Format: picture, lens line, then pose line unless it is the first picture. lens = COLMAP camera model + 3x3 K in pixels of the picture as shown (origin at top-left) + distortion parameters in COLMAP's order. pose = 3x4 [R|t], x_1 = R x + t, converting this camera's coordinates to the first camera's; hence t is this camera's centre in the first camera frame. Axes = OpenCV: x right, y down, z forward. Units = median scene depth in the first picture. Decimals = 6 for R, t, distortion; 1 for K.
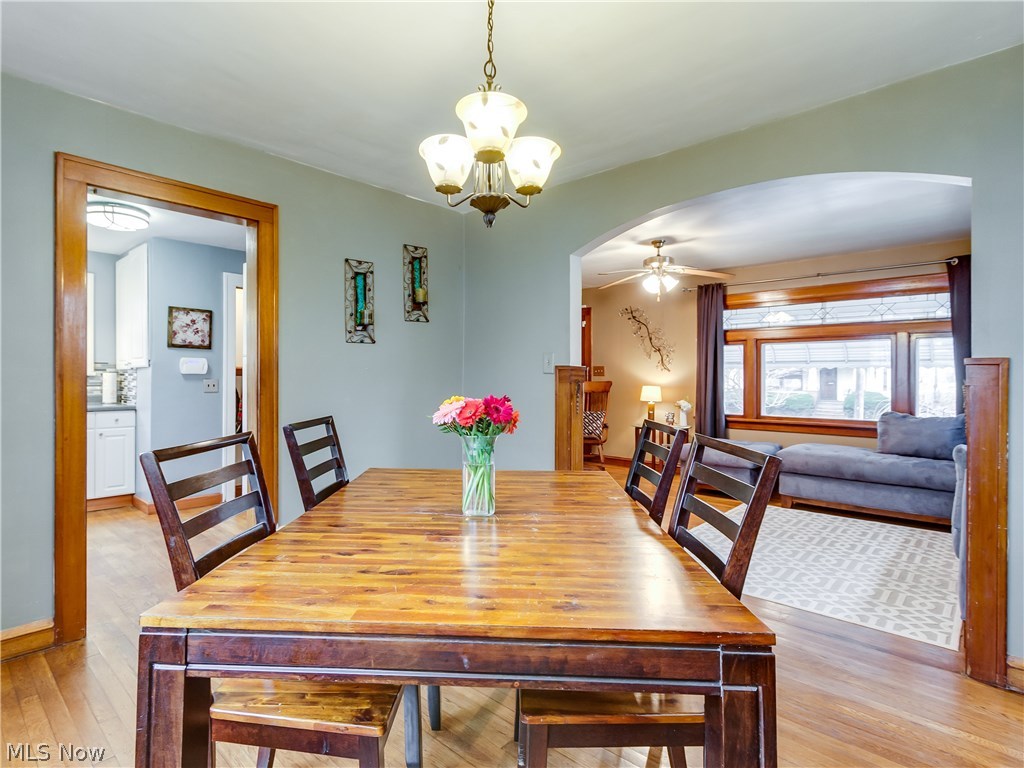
lens RADIAL K [[509.6, 0, 512.0], [0, 509.6, 384.0], [0, 0, 1]] dist [0.003502, 0.000598]
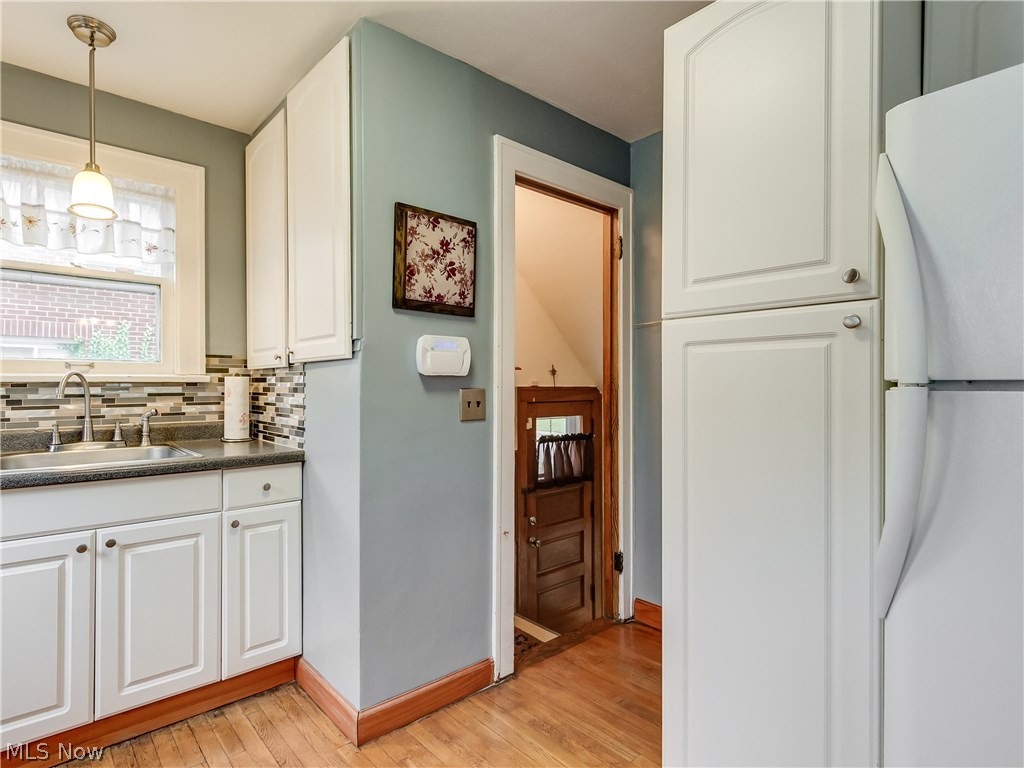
lens RADIAL K [[548.1, 0, 512.0], [0, 548.1, 384.0], [0, 0, 1]] dist [-0.001579, -0.000194]
pose [[0.993112, -0.008288, -0.116875, -0.515883], [0.006799, 0.999891, -0.013128, -0.006699], [0.116971, 0.012242, 0.993060, 0.570391]]
